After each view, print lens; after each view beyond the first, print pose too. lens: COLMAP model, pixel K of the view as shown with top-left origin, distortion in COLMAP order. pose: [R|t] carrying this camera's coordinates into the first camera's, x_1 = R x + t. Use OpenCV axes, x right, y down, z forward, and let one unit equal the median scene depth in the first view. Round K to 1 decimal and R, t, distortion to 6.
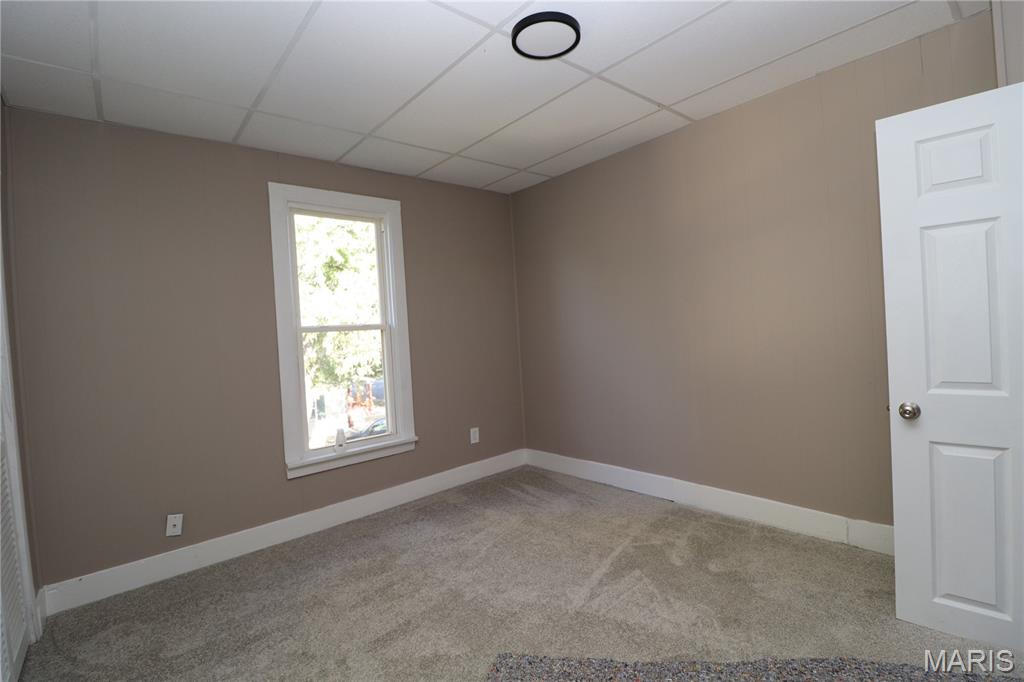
lens RADIAL K [[474.8, 0, 520.8], [0, 474.8, 342.3], [0, 0, 1]] dist [-0.004981, -0.009045]
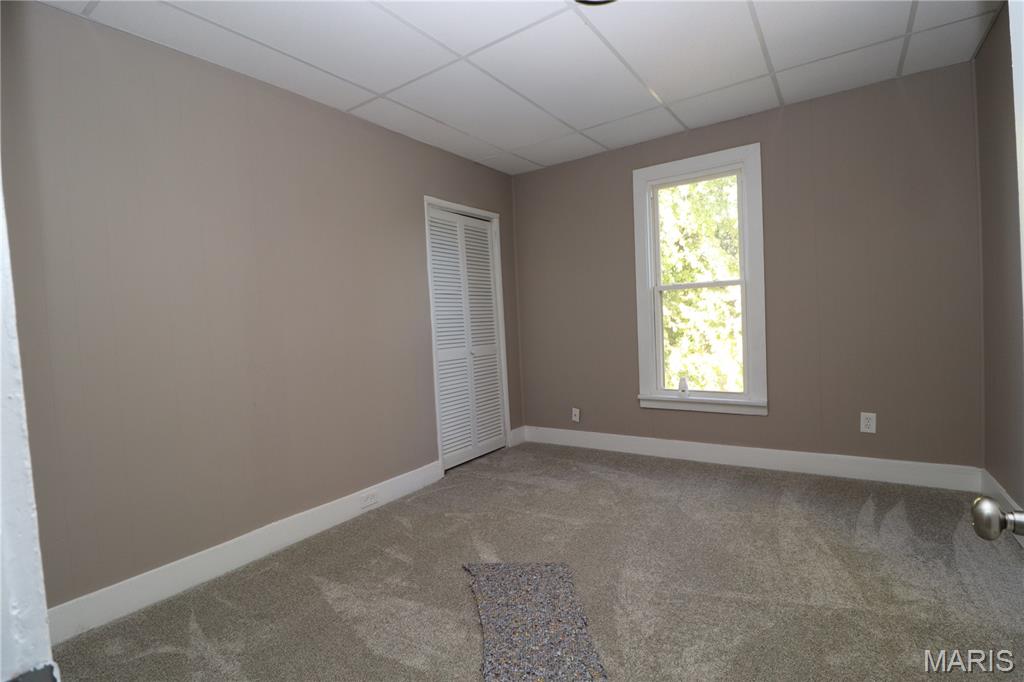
lens RADIAL K [[474.8, 0, 519.9], [0, 474.8, 340.6], [0, 0, 1]] dist [-0.004981, -0.009045]
pose [[0.249473, 0.086084, -0.964548, 0.560976], [0.001406, 0.996008, 0.089256, -0.001092], [0.968381, -0.023623, 0.248356, 0.333335]]
